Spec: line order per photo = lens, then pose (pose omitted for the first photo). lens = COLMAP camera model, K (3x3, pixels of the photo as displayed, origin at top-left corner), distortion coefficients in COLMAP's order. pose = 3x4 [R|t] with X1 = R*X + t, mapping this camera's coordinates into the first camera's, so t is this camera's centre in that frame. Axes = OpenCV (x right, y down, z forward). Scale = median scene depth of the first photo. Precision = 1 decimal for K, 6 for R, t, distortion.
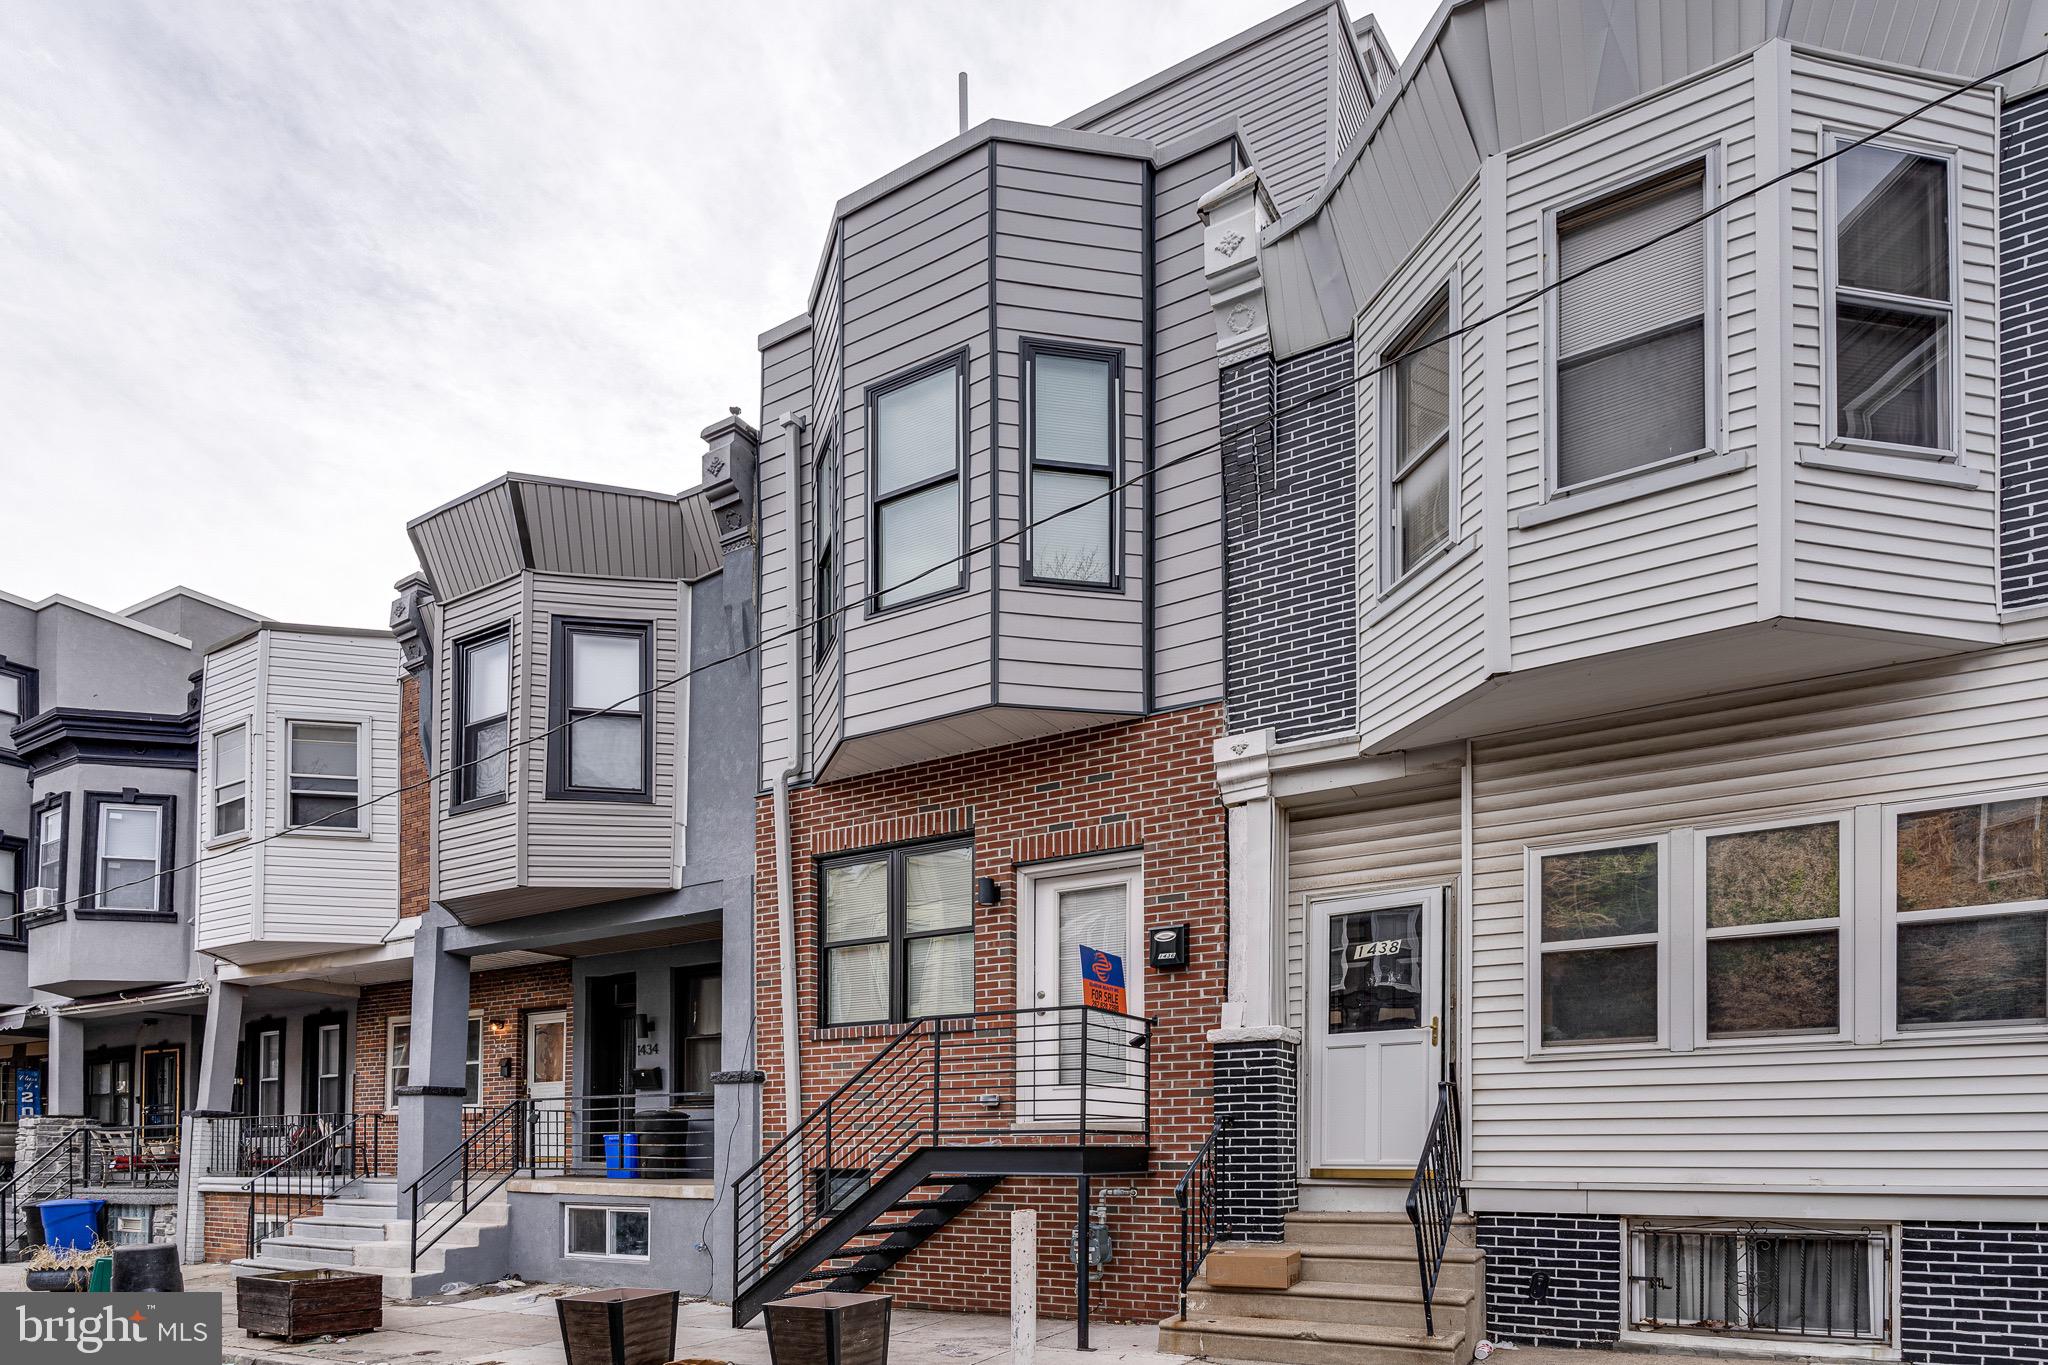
lens RADIAL K [[989.1, 0, 1025.9], [0, 989.1, 694.6], [0, 0, 1]] dist [0.003017, 0.000137]
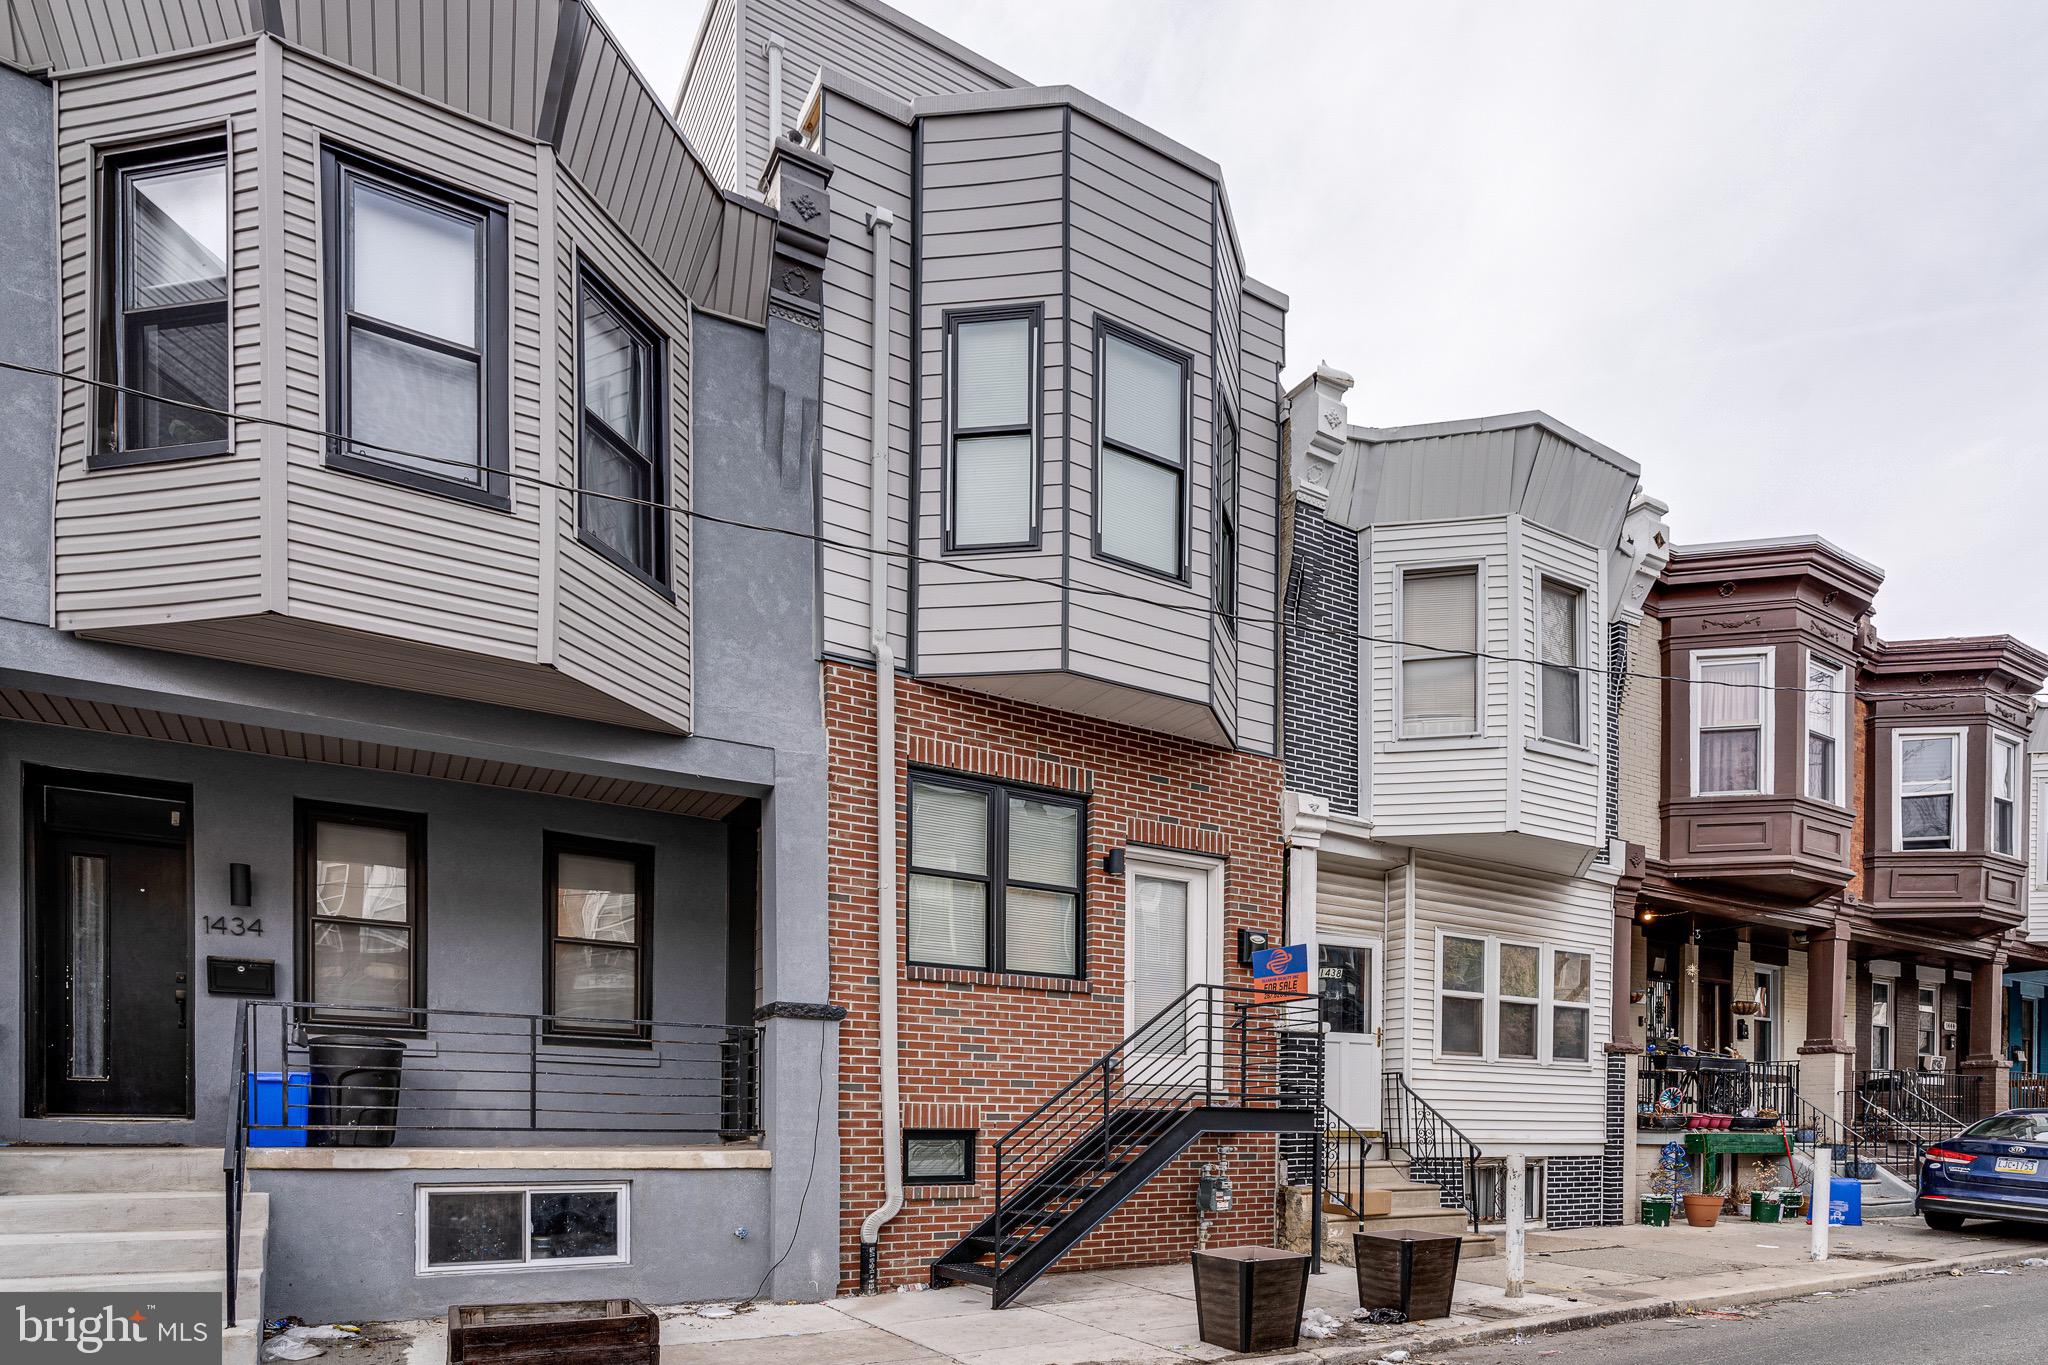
lens RADIAL K [[1001.5, 0, 1023.4], [0, 1001.5, 658.8], [0, 0, 1]] dist [-0.001234, -0.000450]
pose [[0.533069, 0.362352, 0.764551, -0.933930], [-0.365540, 0.913593, -0.178123, 0.219807], [-0.763032, -0.184522, 0.619463, 0.450941]]
